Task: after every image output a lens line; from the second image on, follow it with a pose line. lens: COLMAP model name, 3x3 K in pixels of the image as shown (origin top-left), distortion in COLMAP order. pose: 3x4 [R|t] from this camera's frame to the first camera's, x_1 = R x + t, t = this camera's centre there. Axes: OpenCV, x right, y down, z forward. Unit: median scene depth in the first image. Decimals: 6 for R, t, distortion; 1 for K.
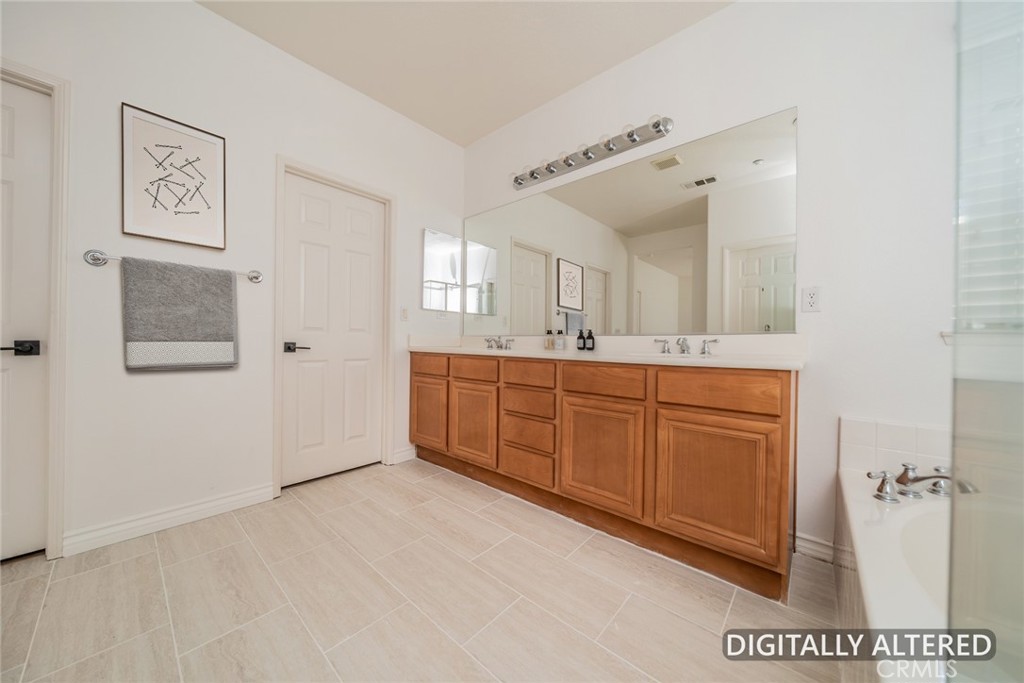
lens RADIAL K [[350.1, 0, 512.0], [0, 350.1, 341.5], [0, 0, 1]] dist [0.000489, 0.000000]
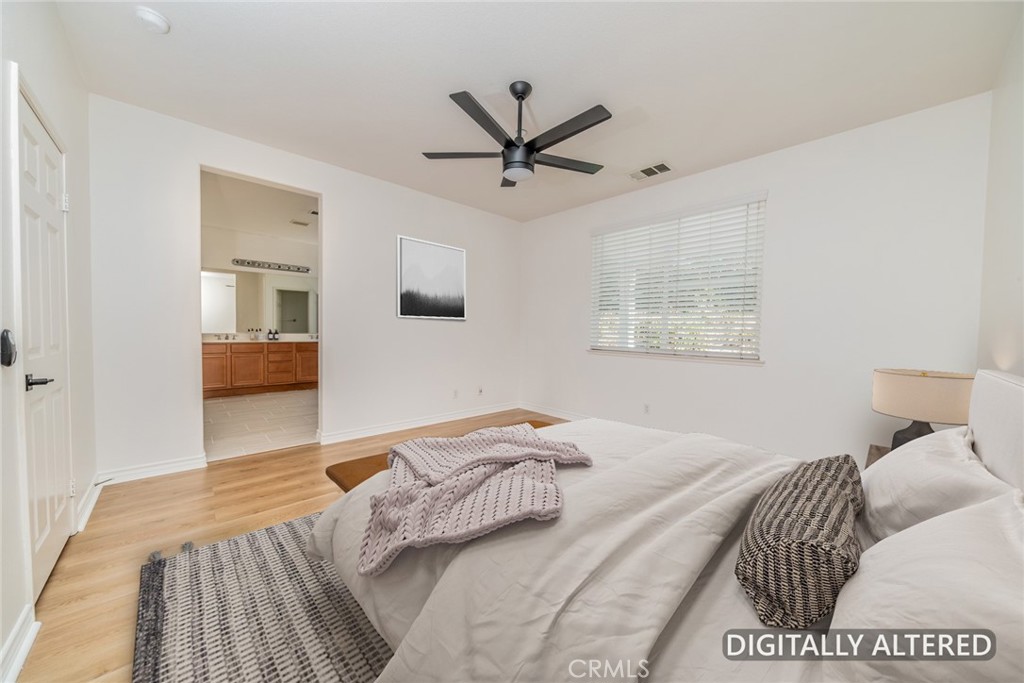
lens RADIAL K [[350.1, 0, 512.0], [0, 350.1, 341.5], [0, 0, 1]] dist [0.000489, 0.000000]
pose [[0.084764, -0.042819, 0.995481, -2.742571], [-0.014175, 0.998923, 0.044174, -0.115078], [-0.996300, -0.017855, 0.084066, -1.191120]]
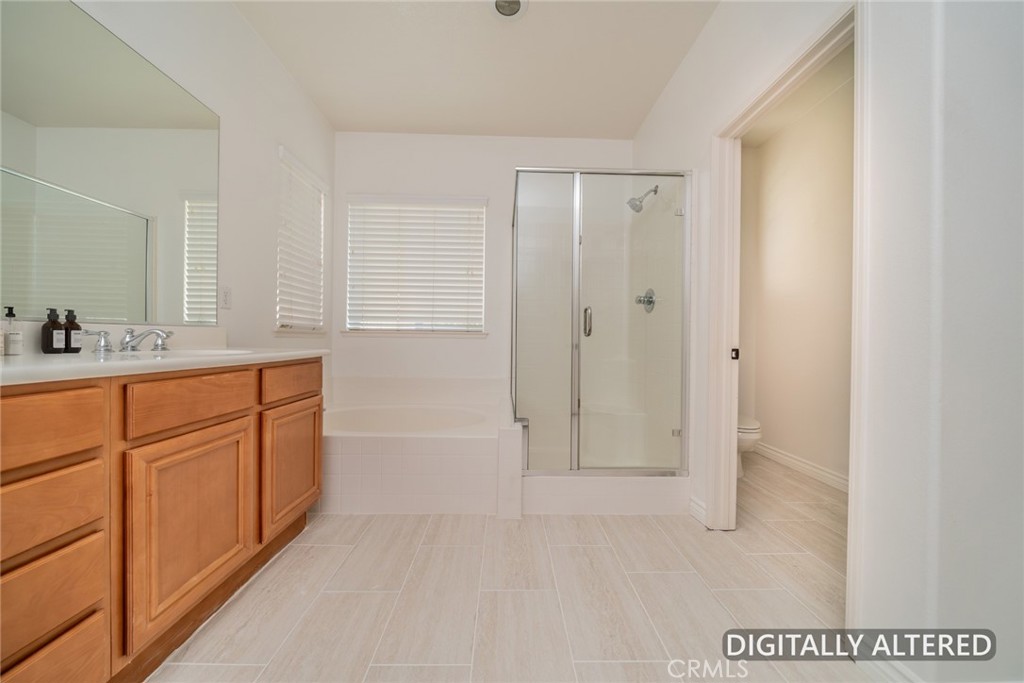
lens RADIAL K [[350.1, 0, 512.0], [0, 350.1, 341.5], [0, 0, 1]] dist [0.000489, 0.000000]
pose [[-0.674920, -0.020308, 0.737612, -0.513092], [-0.018749, 0.999770, 0.010371, -0.005499], [-0.737653, -0.006830, -0.675146, 0.895711]]
